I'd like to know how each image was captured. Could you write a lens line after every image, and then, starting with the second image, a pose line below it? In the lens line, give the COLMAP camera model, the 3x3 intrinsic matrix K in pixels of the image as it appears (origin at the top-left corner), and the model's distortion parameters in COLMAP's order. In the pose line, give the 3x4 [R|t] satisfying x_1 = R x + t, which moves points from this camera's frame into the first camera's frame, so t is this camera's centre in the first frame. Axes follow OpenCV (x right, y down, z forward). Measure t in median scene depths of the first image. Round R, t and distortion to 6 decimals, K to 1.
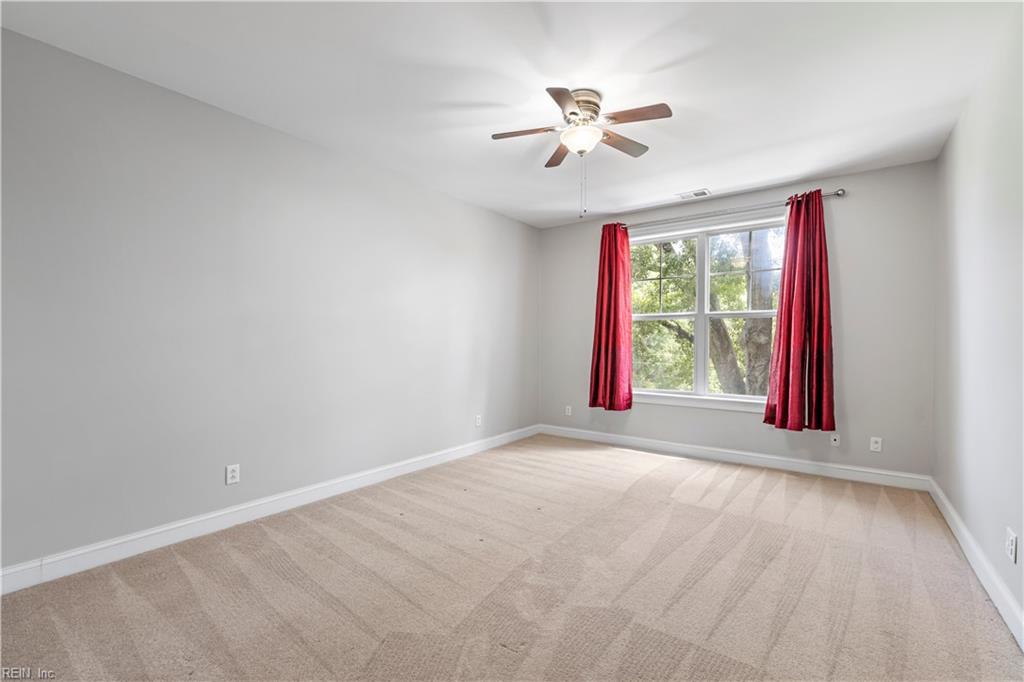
lens RADIAL K [[445.0, 0, 511.5], [0, 445.0, 341.5], [0, 0, 1]] dist [-0.004157, -0.000892]
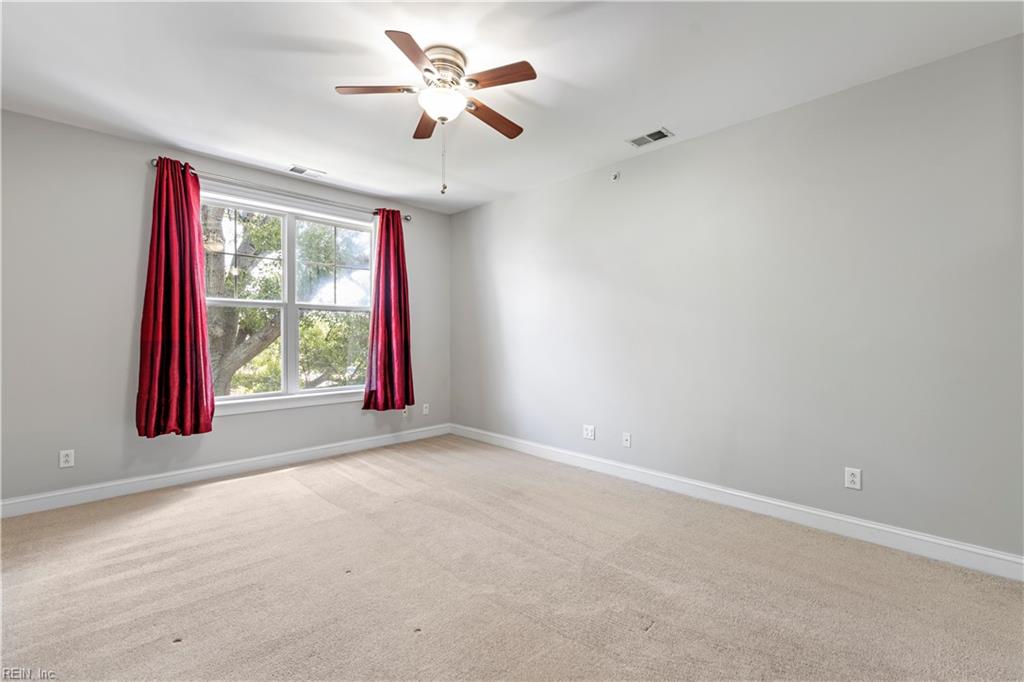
lens RADIAL K [[445.0, 0, 517.2], [0, 445.0, 323.7], [0, 0, 1]] dist [-0.004157, -0.000892]
pose [[0.140821, 0.025018, 0.989719, -0.427572], [0.001844, 0.999672, -0.025532, 0.003436], [-0.990033, 0.005421, 0.140729, 0.451332]]
